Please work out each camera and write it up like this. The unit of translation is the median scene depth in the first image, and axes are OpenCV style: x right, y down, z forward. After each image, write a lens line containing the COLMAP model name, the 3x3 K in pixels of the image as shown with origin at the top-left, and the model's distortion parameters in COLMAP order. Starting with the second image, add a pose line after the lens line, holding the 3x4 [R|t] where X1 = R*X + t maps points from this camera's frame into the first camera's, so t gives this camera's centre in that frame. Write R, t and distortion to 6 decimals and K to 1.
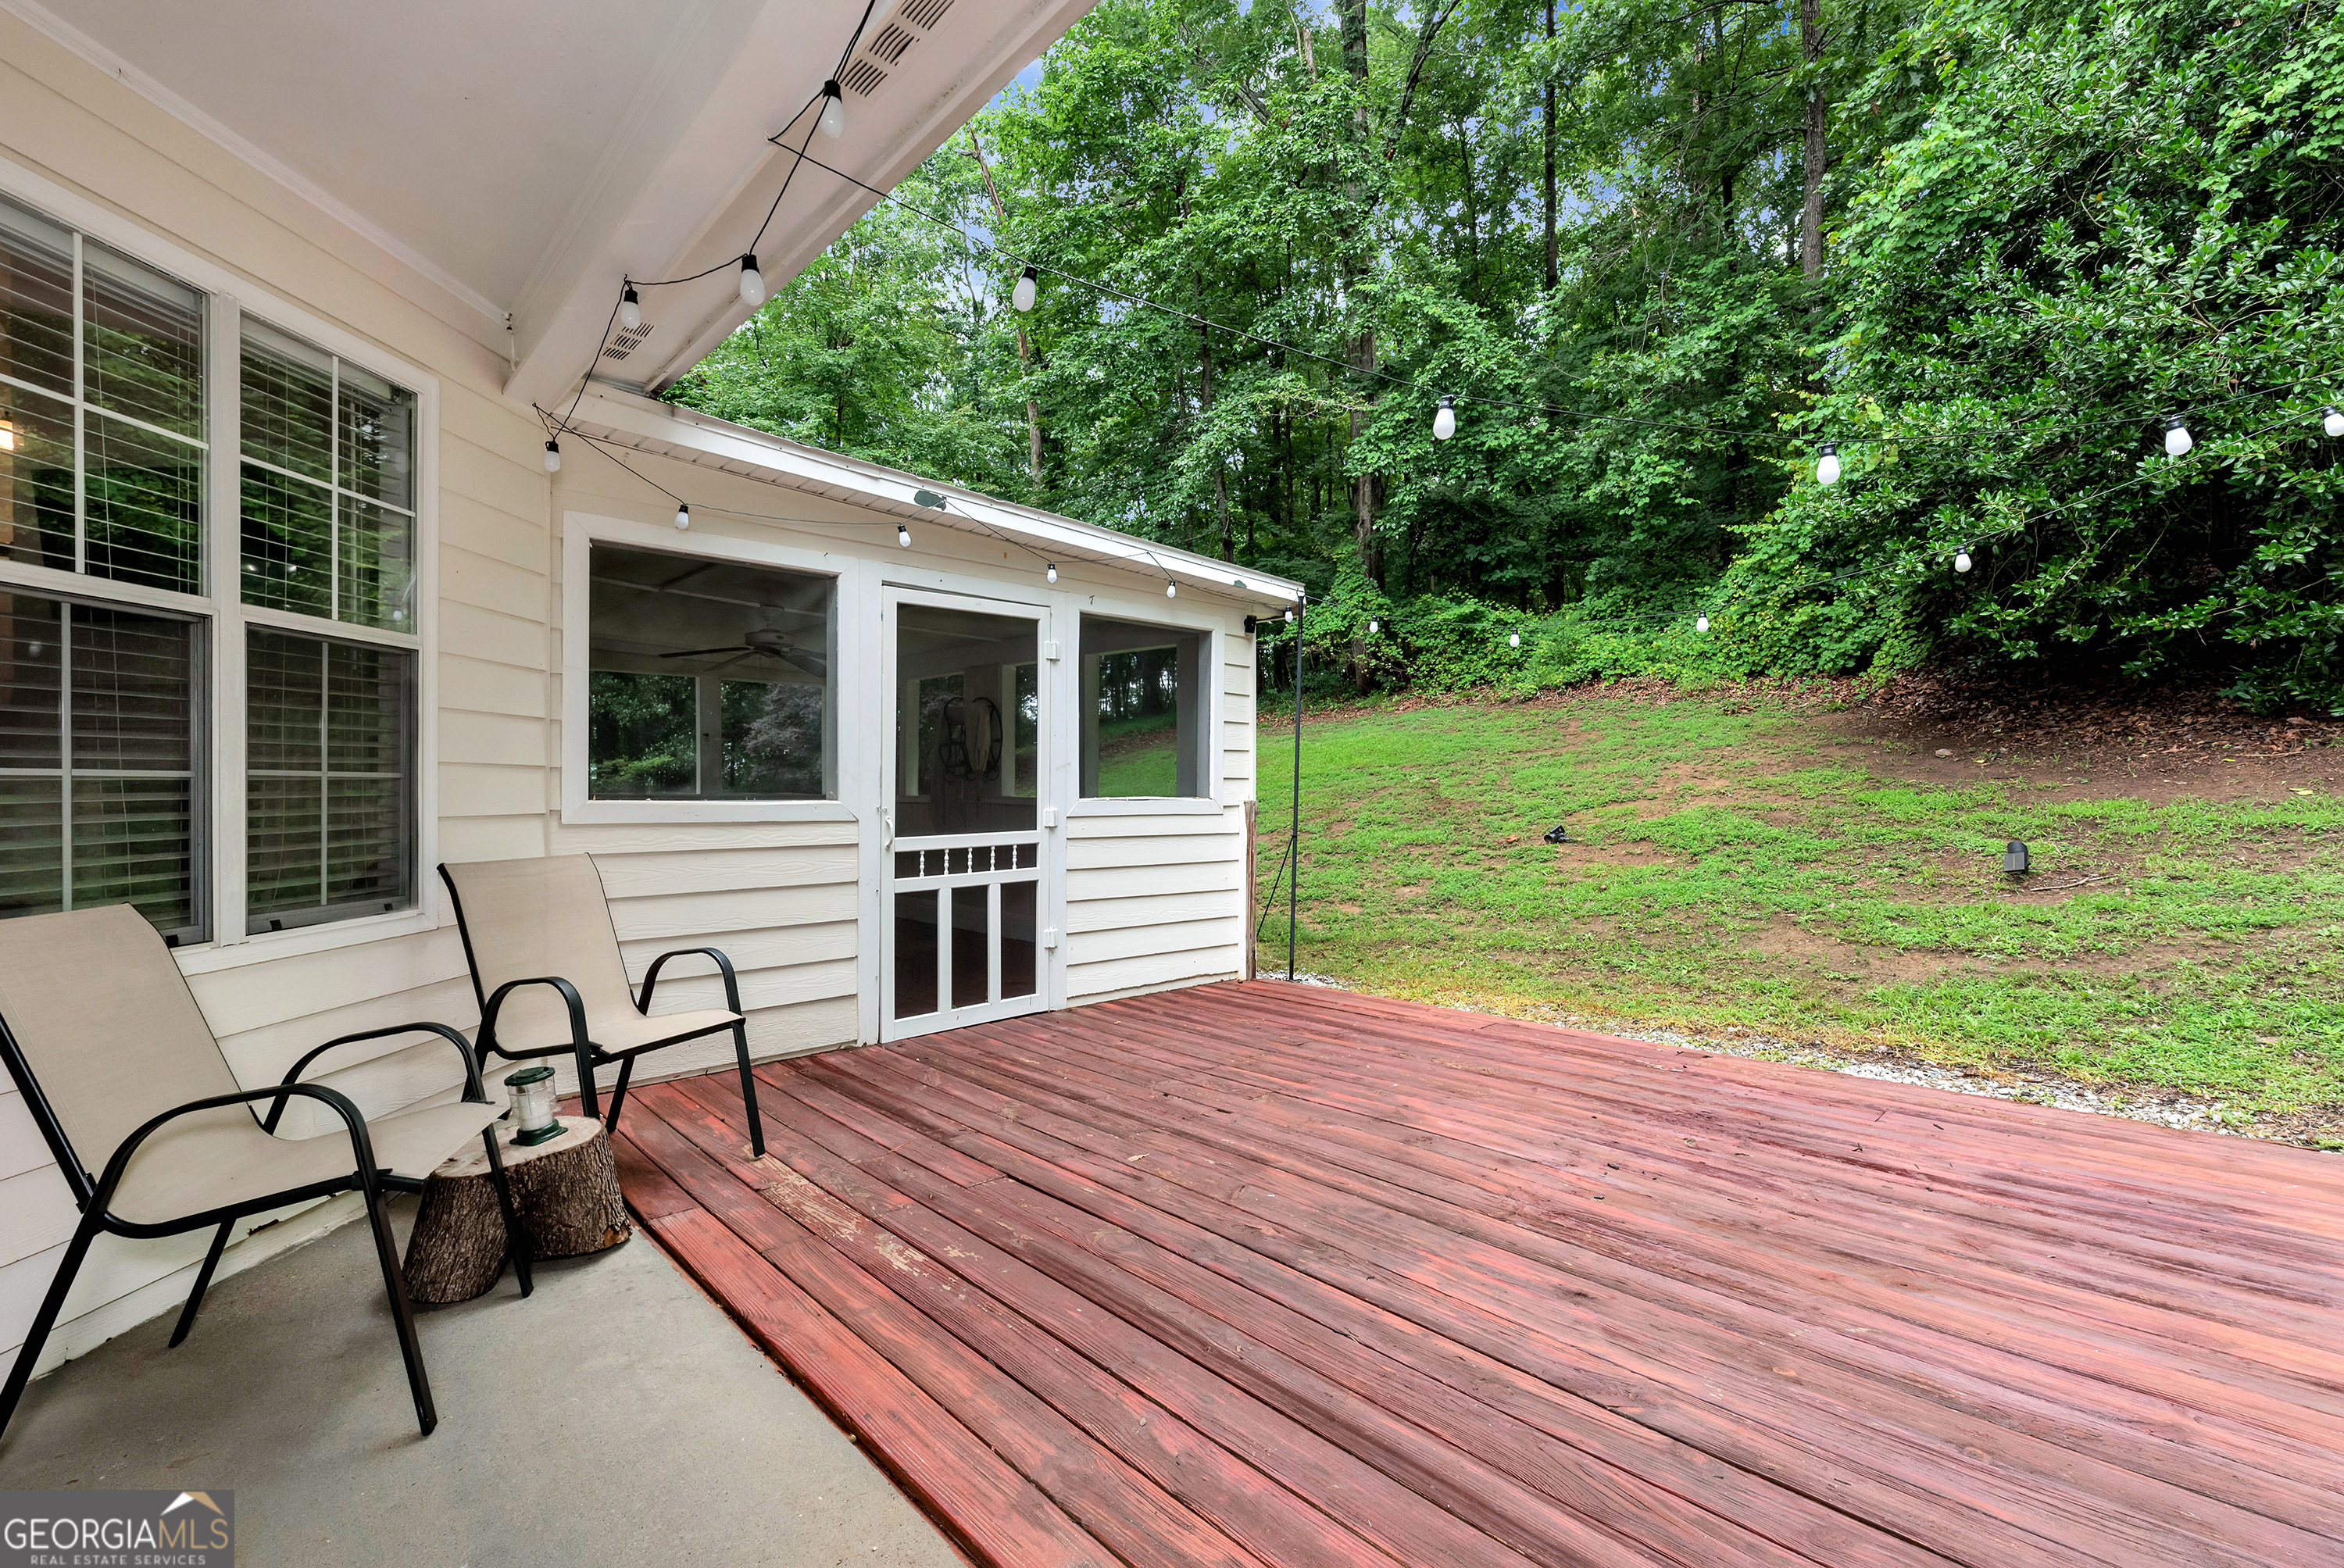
lens RADIAL K [[1034.7, 0, 1184.8], [0, 1034.7, 789.0], [0, 0, 1]] dist [-0.000372, 0.000258]
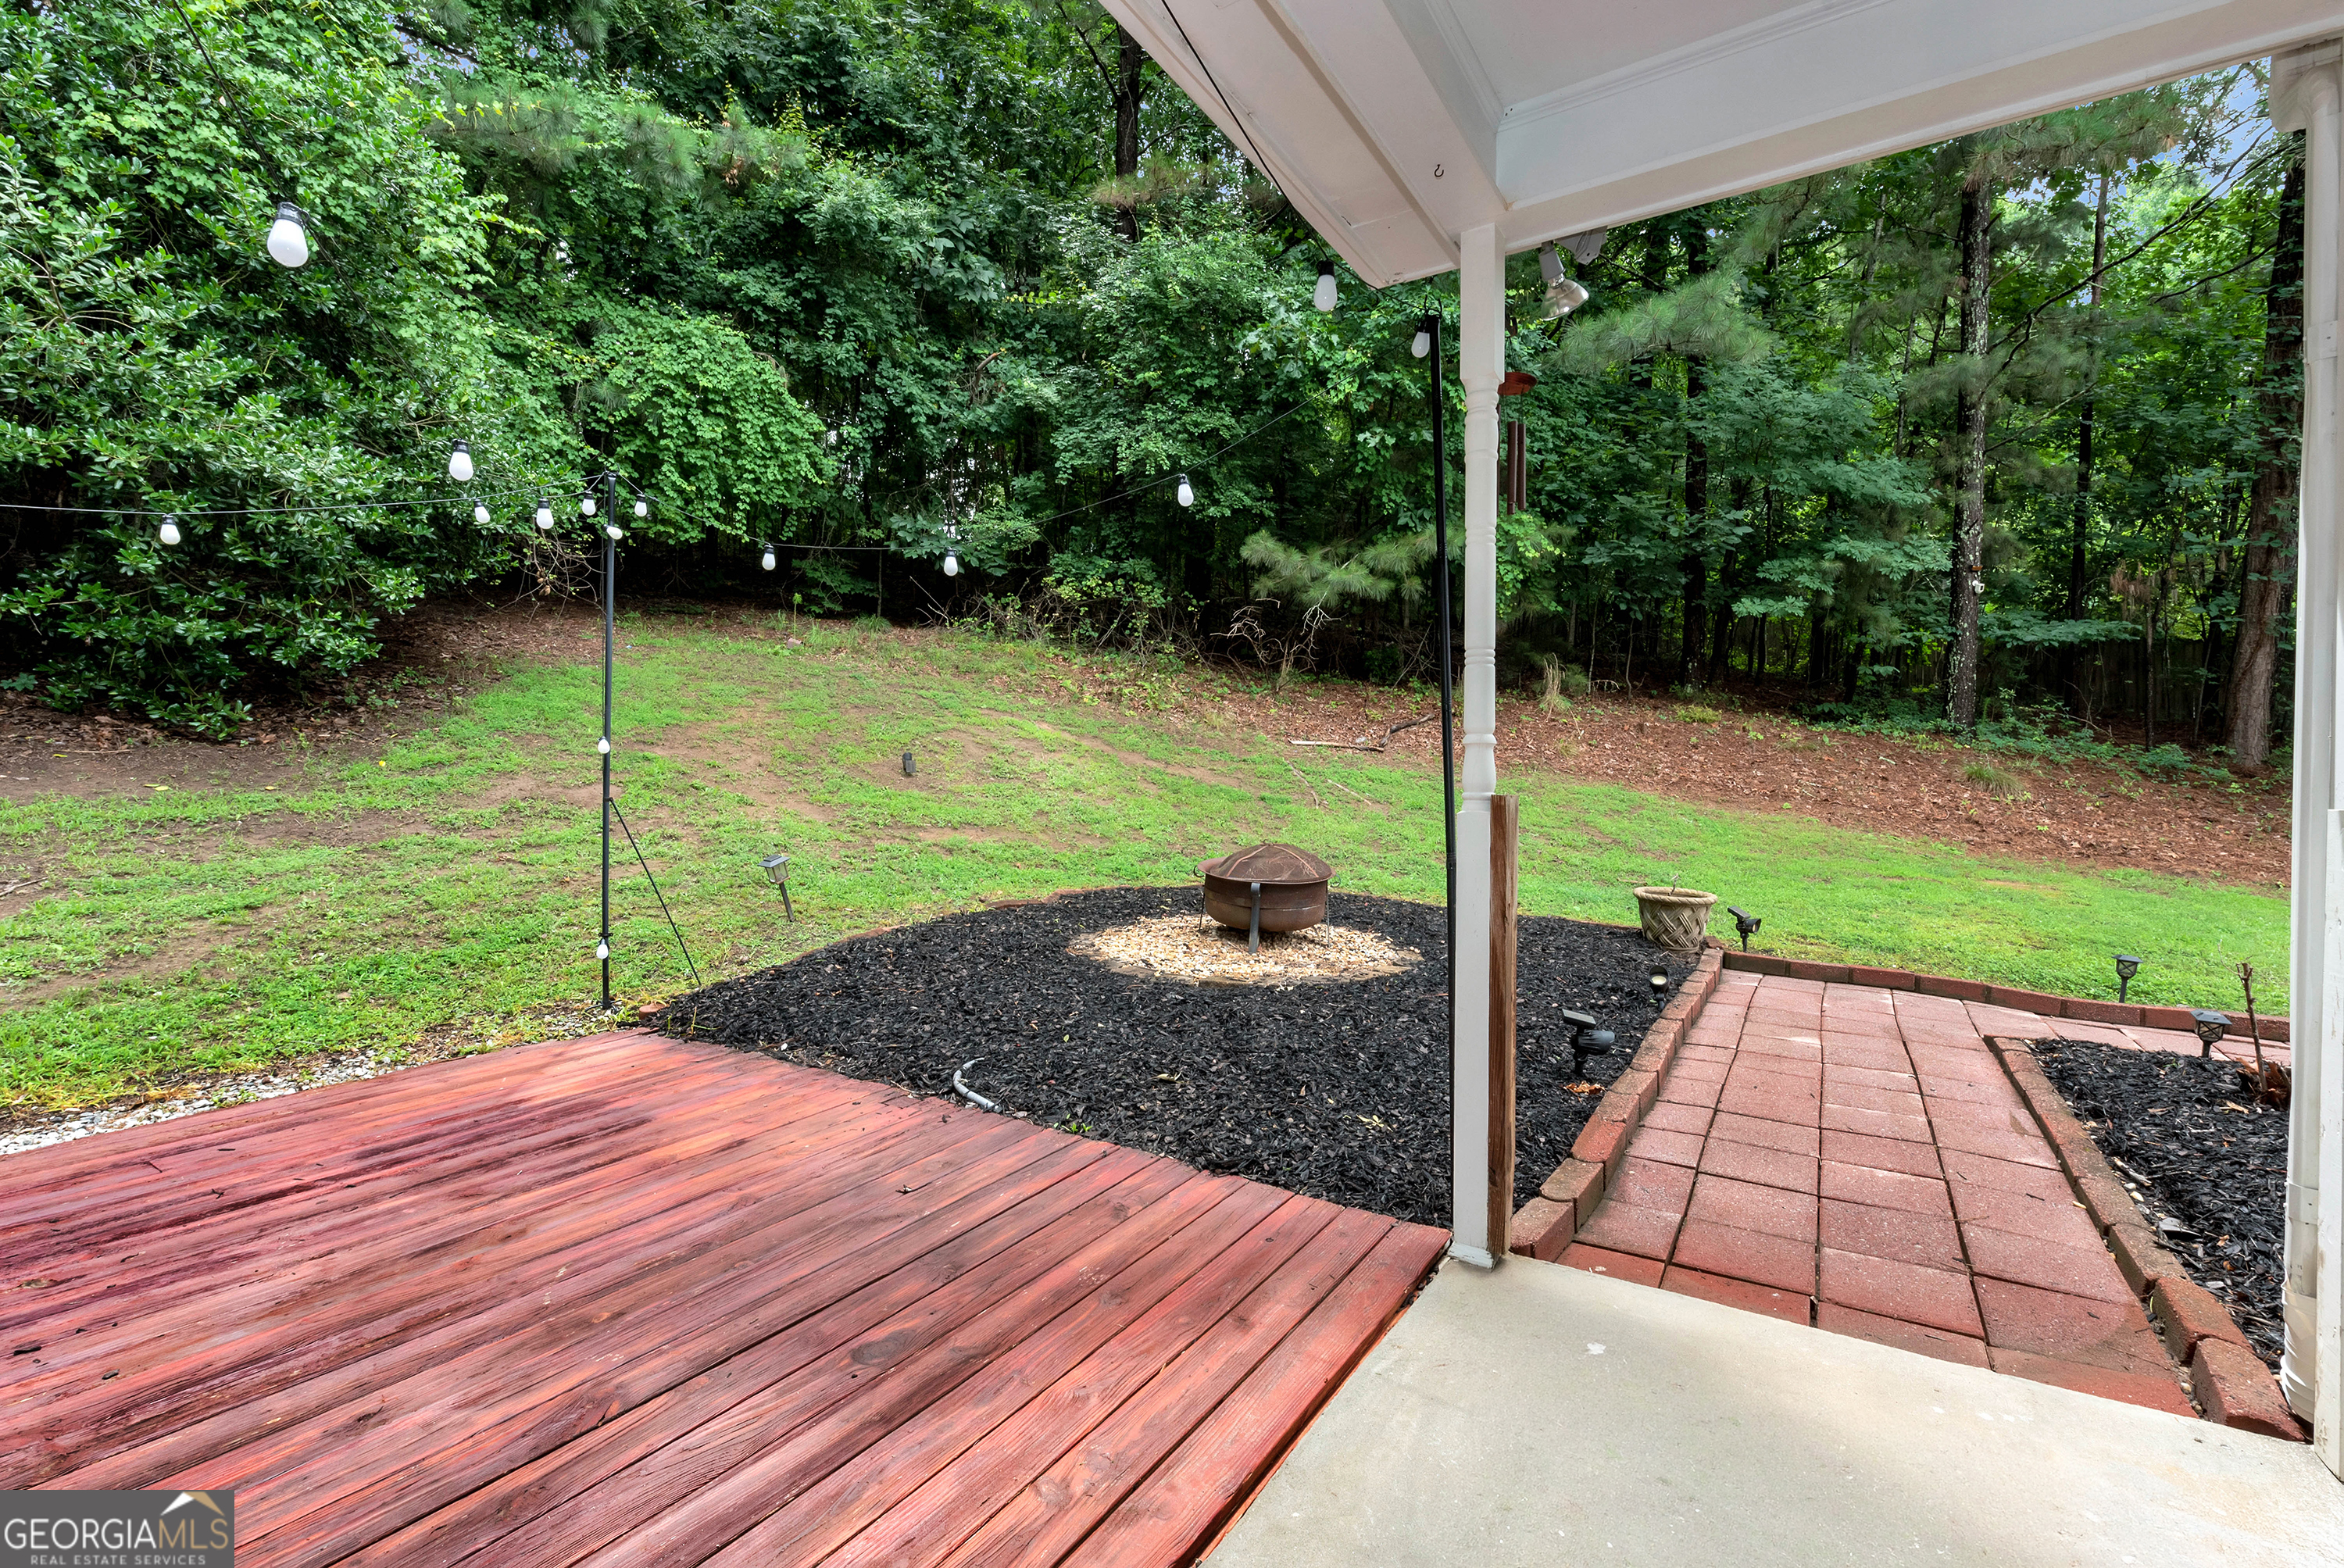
lens RADIAL K [[1026.5, 0, 1162.2], [0, 1026.5, 789.9], [0, 0, 1]] dist [0.003214, 0.000503]
pose [[-0.232855, -0.005254, 0.972497, -0.264943], [-0.002445, 0.999985, 0.004817, -0.002209], [-0.972508, -0.001256, -0.232865, 0.287700]]
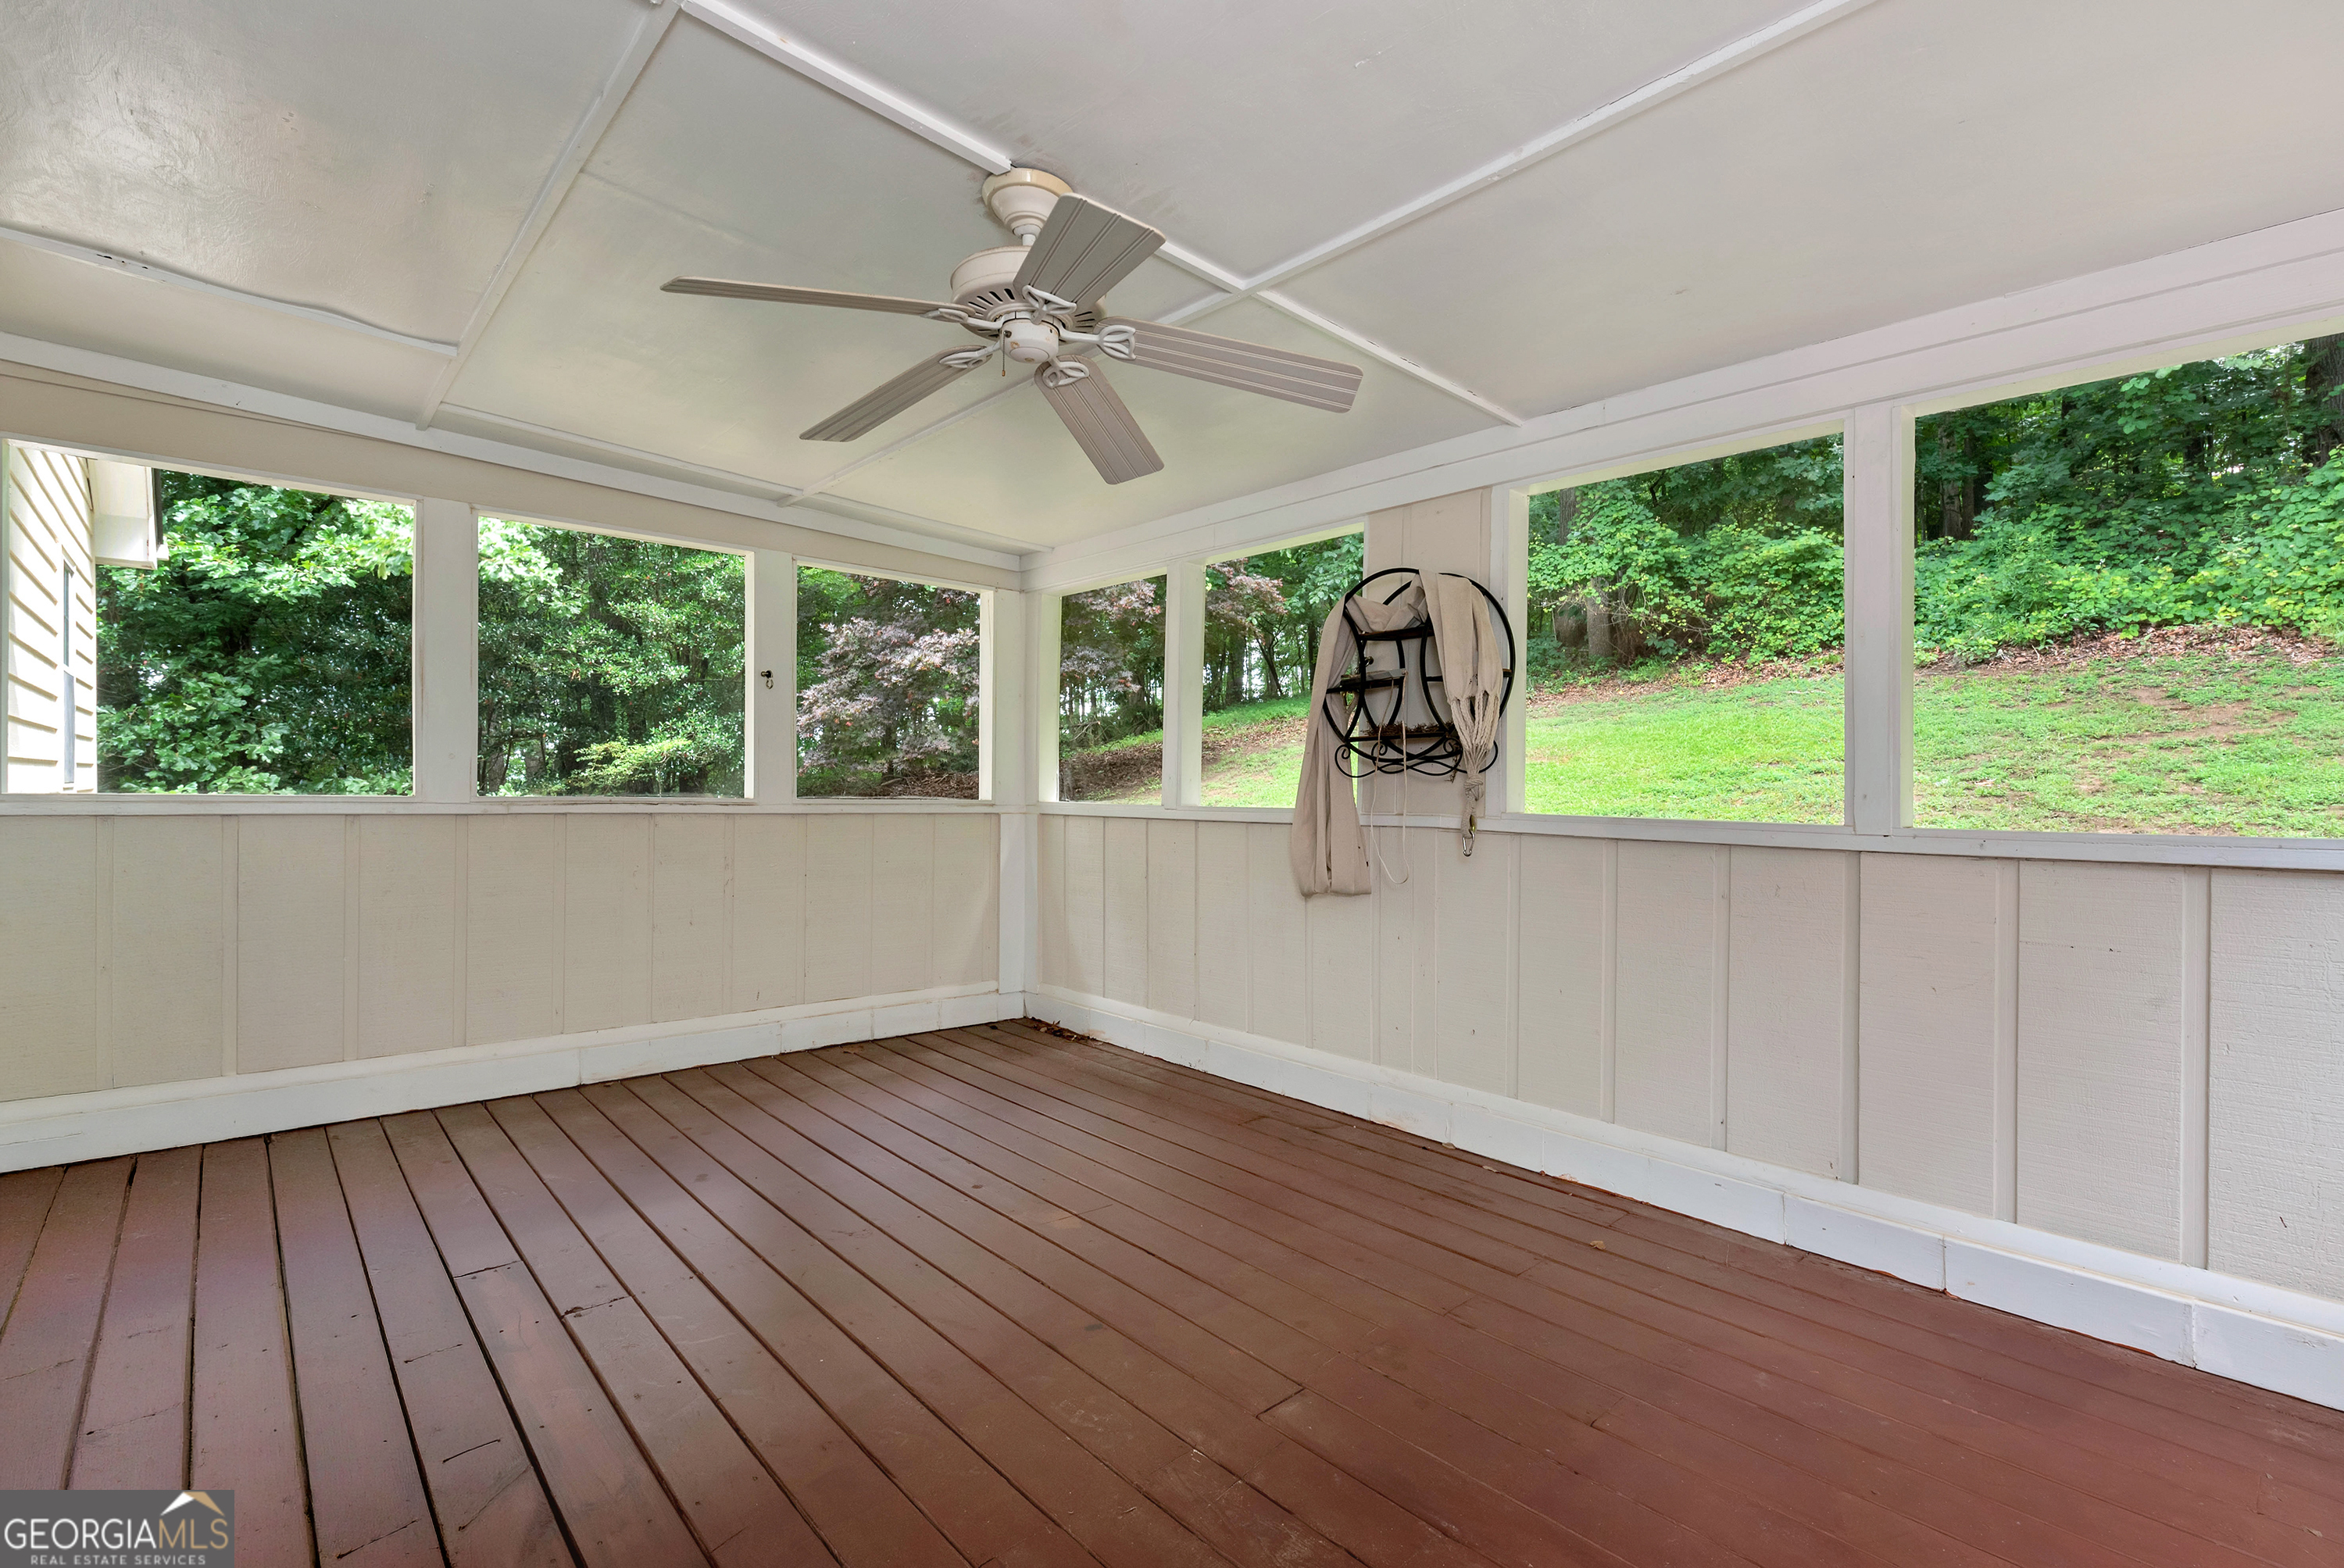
lens RADIAL K [[1034.7, 0, 1184.8], [0, 1034.7, 789.0], [0, 0, 1]] dist [-0.000372, 0.000258]
pose [[0.999891, 0.008994, -0.011743, -0.519499], [-0.009008, 0.999959, -0.001119, -0.000041], [0.011732, 0.001224, 0.999930, 1.042419]]
